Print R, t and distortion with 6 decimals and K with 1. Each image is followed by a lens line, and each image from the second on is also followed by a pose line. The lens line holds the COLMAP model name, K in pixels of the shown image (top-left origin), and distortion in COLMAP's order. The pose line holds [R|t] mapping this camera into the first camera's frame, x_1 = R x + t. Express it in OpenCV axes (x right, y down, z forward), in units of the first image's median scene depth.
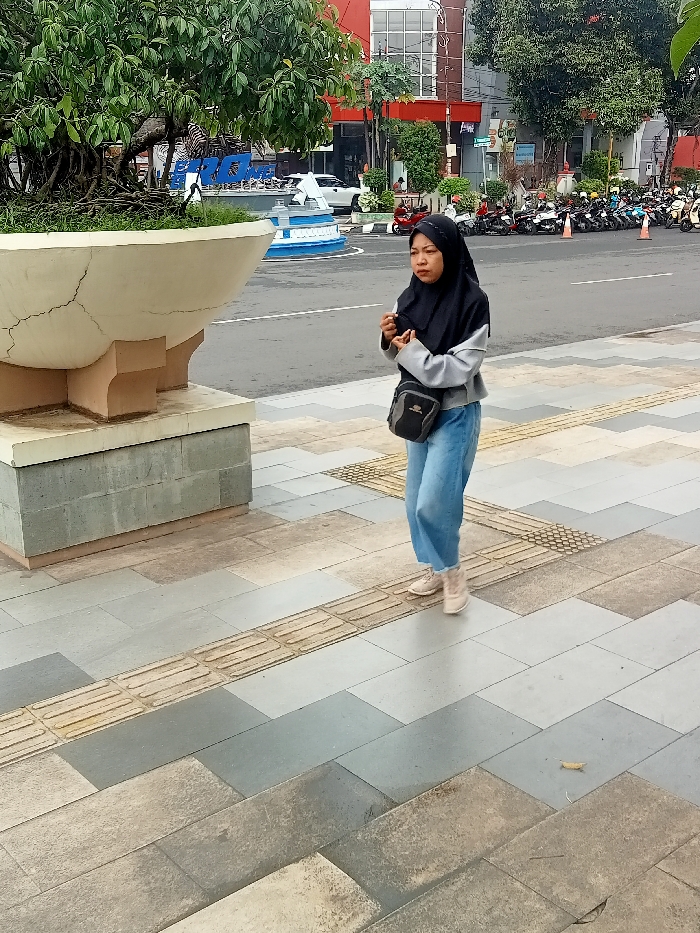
lens RADIAL K [[1049.0, 0, 351.5], [0, 1049.0, 479.5], [0, 0, 1]] dist [0.050134, -0.048170]
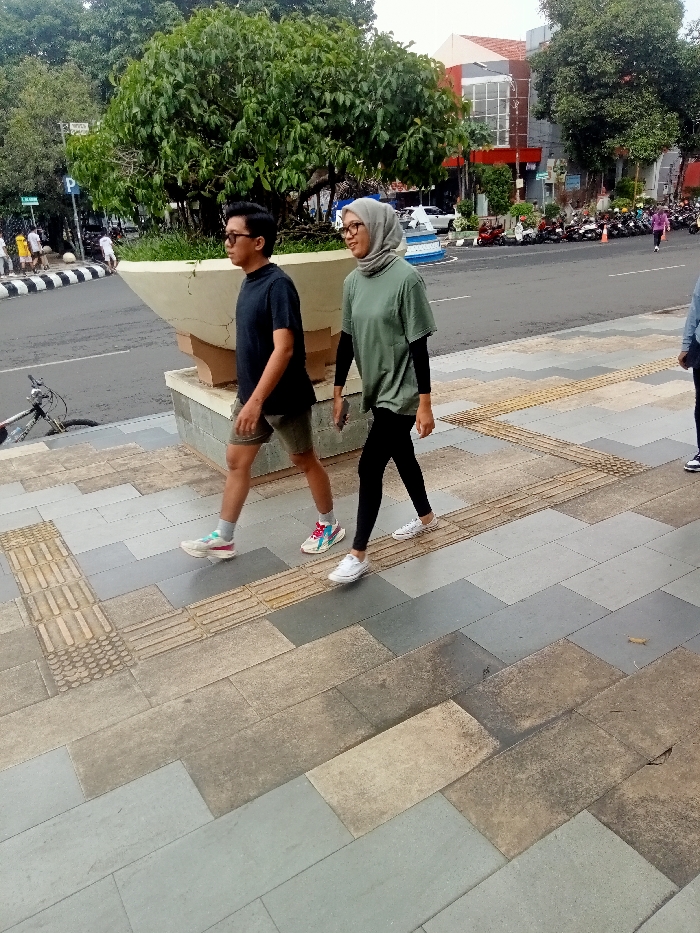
lens RADIAL K [[693.5, 0, 353.8], [0, 693.5, 471.5], [0, 0, 1]] dist [0.052339, -0.037618]
pose [[0.991217, -0.002125, -0.132229, -0.020632], [0.012563, 0.996862, 0.078159, -0.012774], [0.131648, -0.079134, 0.988133, 0.050491]]
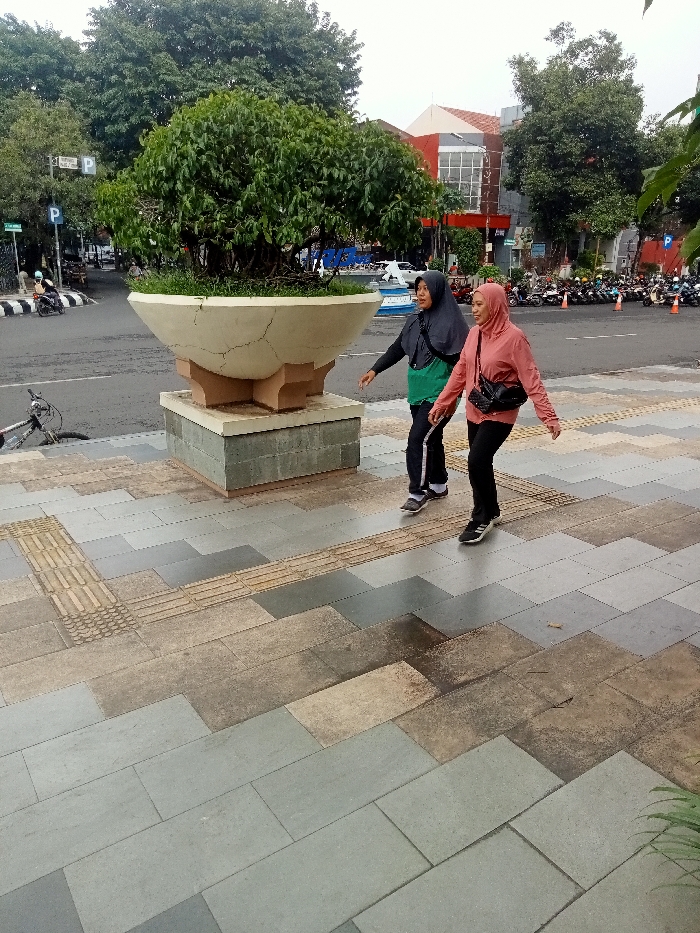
lens RADIAL K [[695.4, 0, 352.0], [0, 695.4, 471.4], [0, 0, 1]] dist [0.056583, -0.056974]
pose [[0.995571, 0.048871, -0.080312, -0.021585], [-0.047989, 0.998765, 0.012877, 0.018446], [0.080842, -0.008966, 0.996687, -0.082914]]
